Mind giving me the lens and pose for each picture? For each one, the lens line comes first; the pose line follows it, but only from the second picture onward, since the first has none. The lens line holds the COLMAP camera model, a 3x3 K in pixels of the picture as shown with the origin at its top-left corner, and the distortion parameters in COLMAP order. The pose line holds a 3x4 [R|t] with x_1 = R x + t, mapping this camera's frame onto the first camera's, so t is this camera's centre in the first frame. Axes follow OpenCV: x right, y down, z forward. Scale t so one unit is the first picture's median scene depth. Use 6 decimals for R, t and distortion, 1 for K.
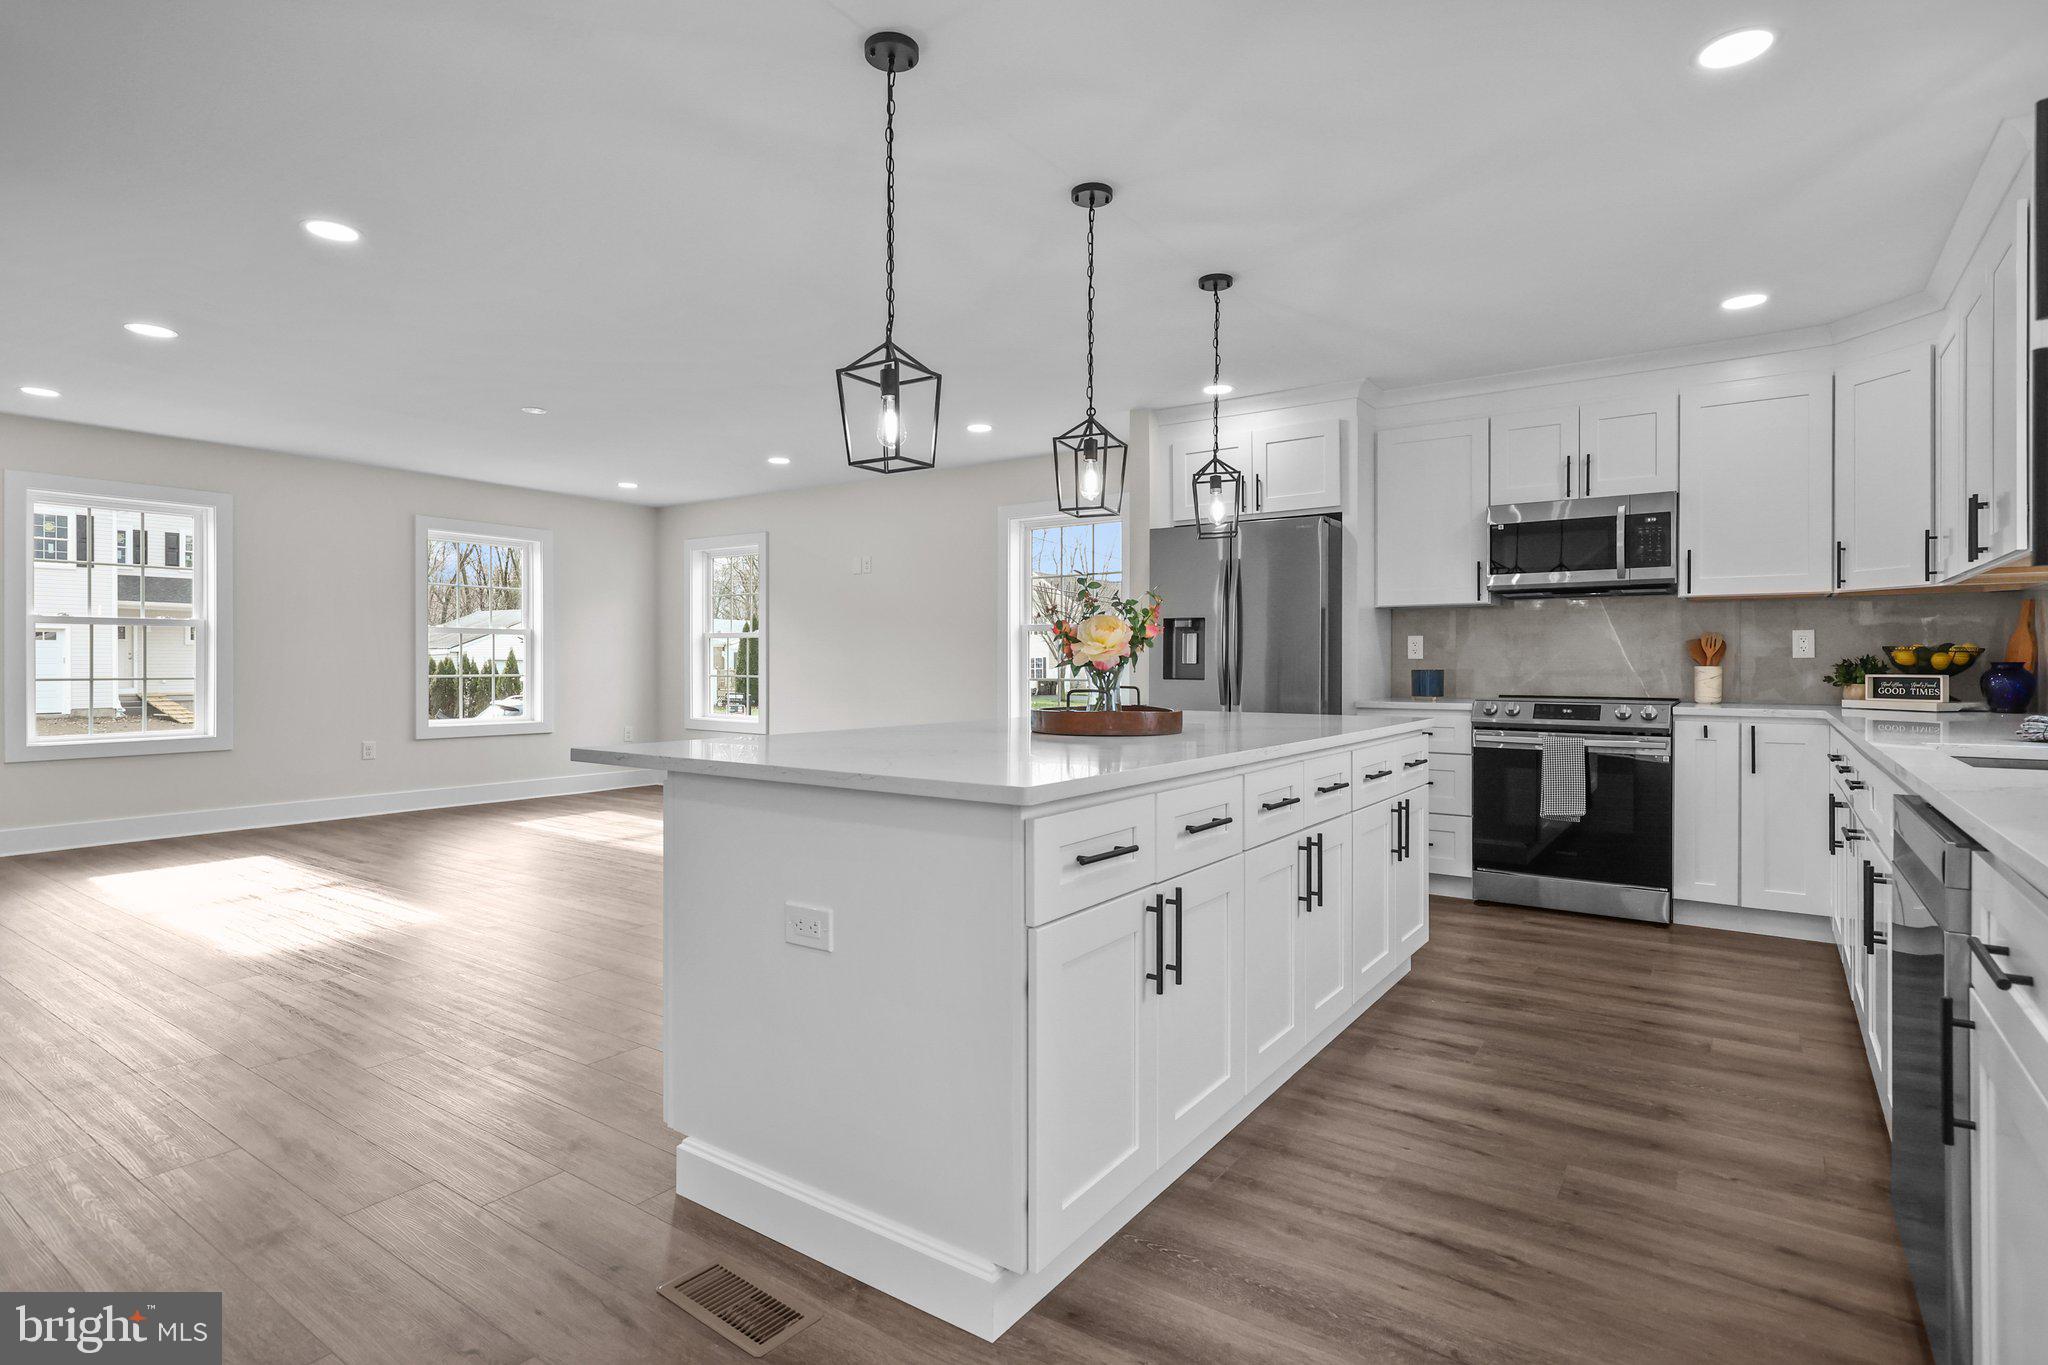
lens RADIAL K [[1046.6, 0, 1030.8], [0, 1046.6, 661.2], [0, 0, 1]] dist [0.007172, 0.000535]
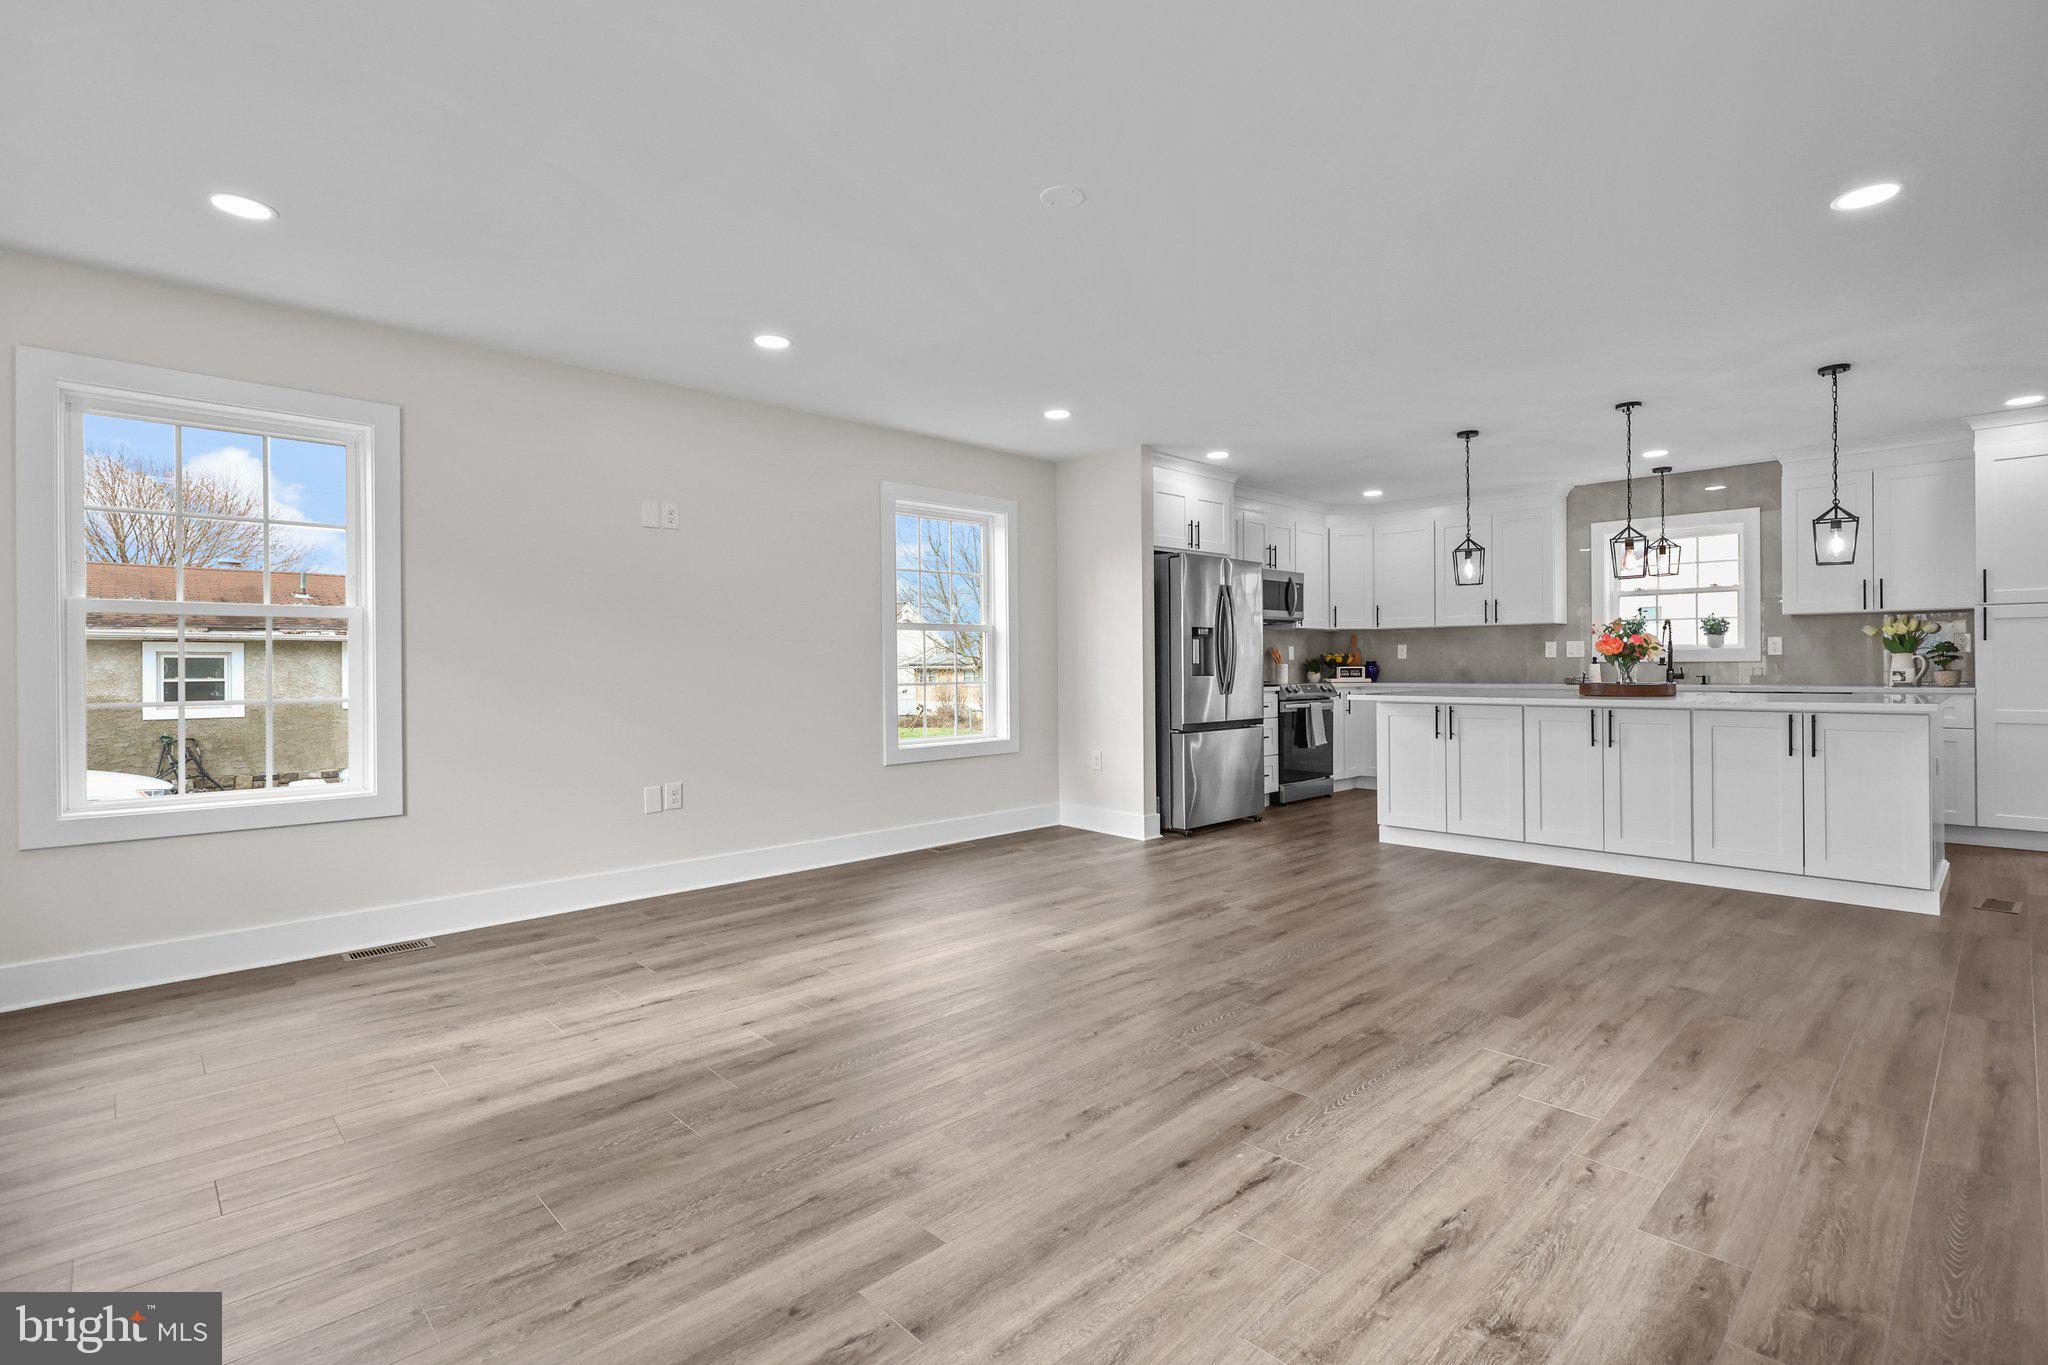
lens RADIAL K [[939.9, 0, 1065.8], [0, 939.9, 667.1], [0, 0, 1]] dist [0.009621, -0.001729]
pose [[0.174356, -0.004037, 0.984674, -1.143713], [0.008549, 0.999960, 0.002586, 0.002654], [-0.984646, 0.007968, 0.174383, 1.105715]]
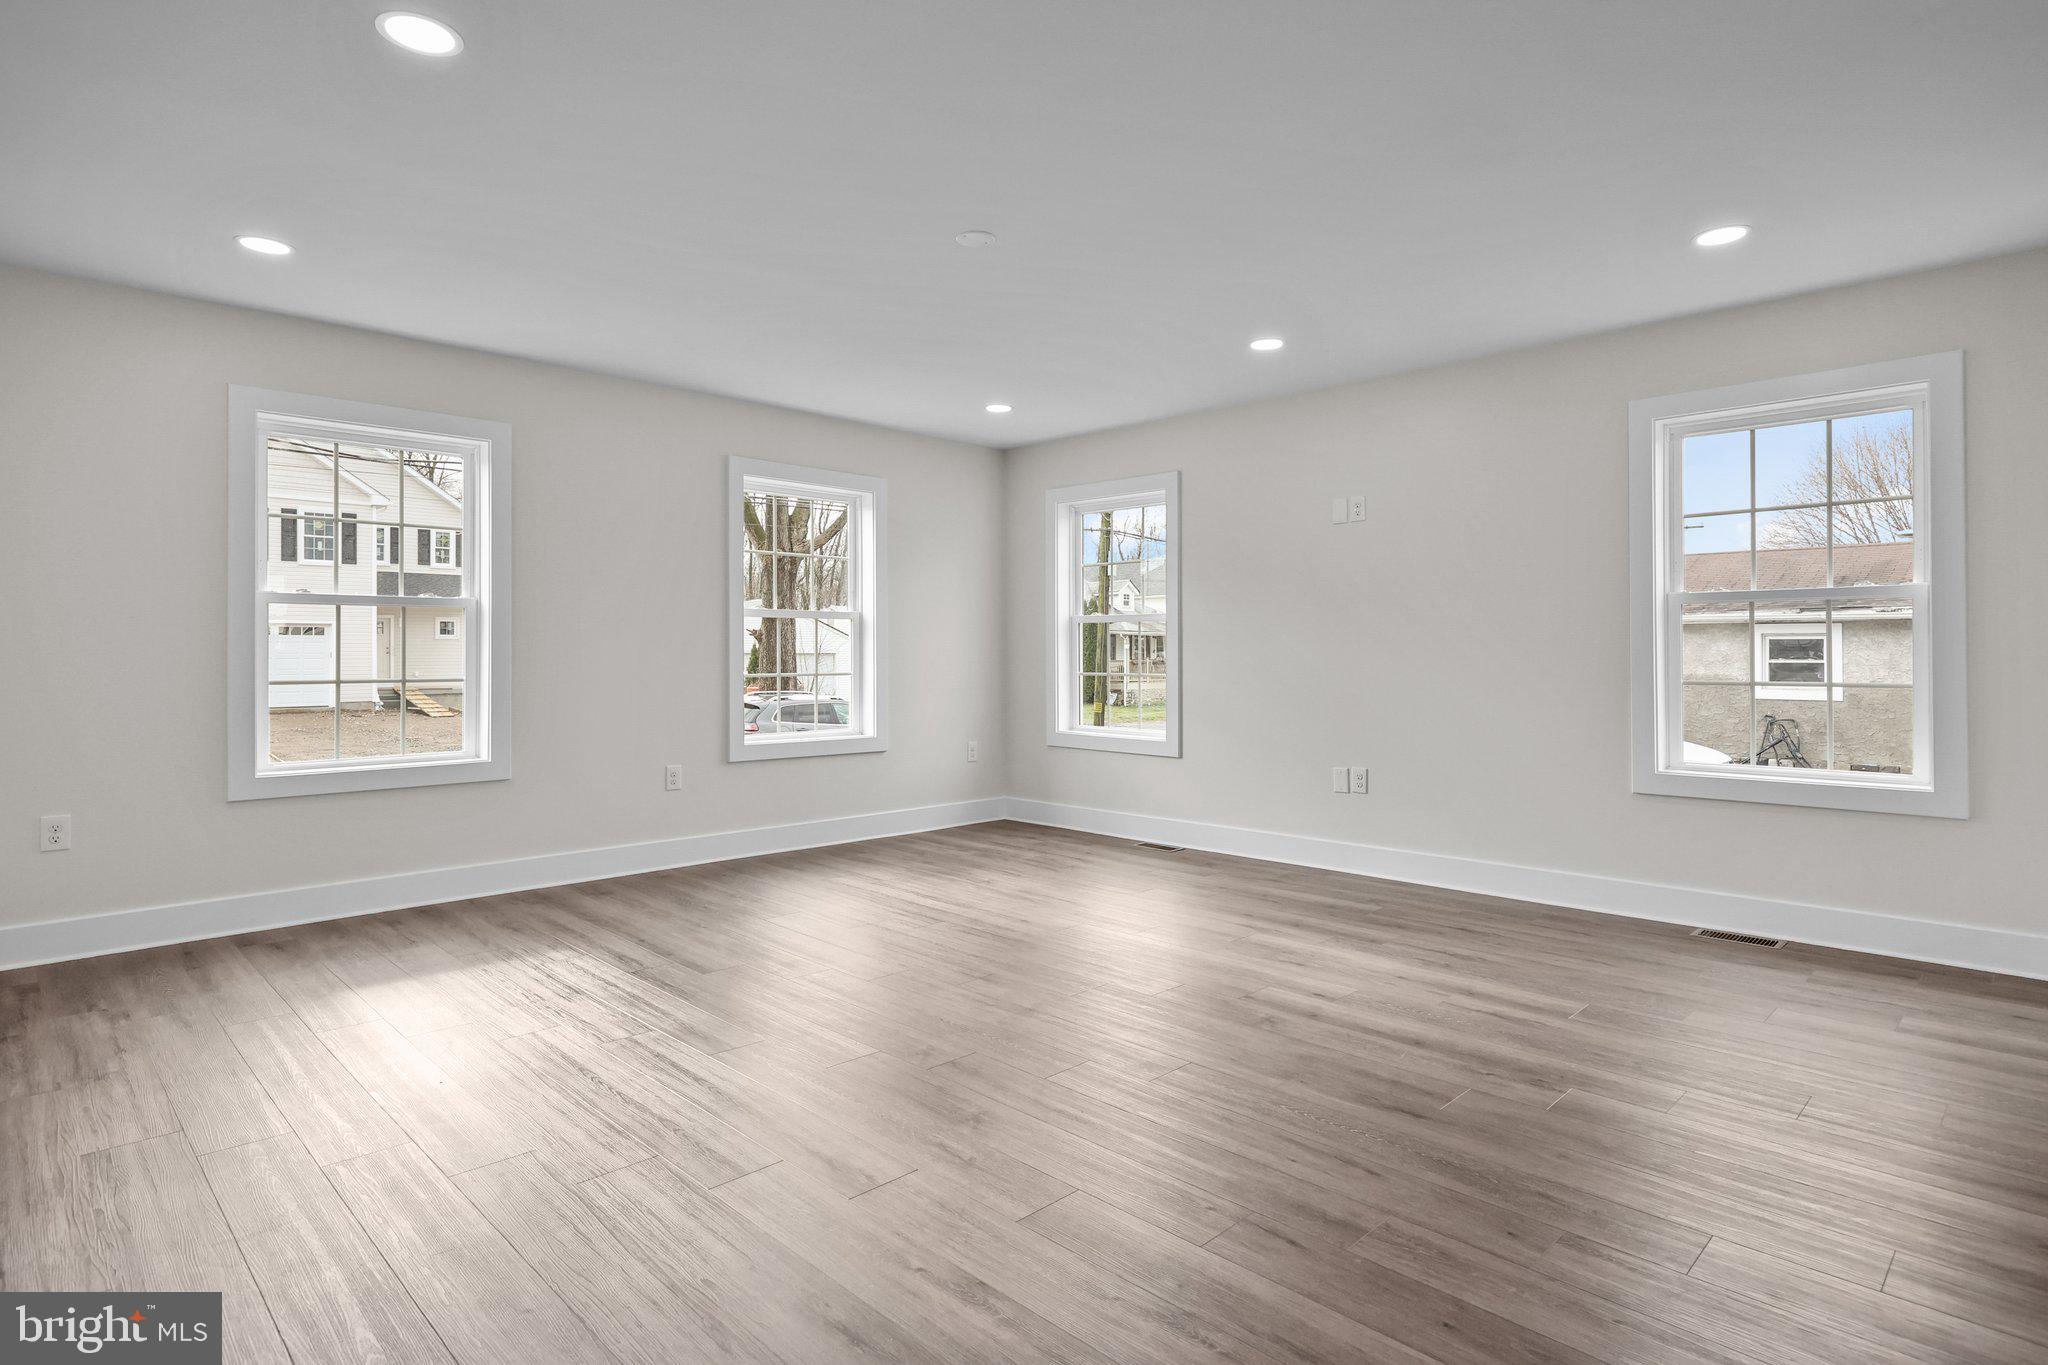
lens RADIAL K [[1092.1, 0, 1036.2], [0, 1092.1, 646.9], [0, 0, 1]] dist [0.005025, -0.000180]
pose [[0.985044, -0.003743, -0.172264, -0.409670], [0.002574, 0.999972, -0.007010, 0.000151], [0.172286, 0.006462, 0.985026, 0.481750]]
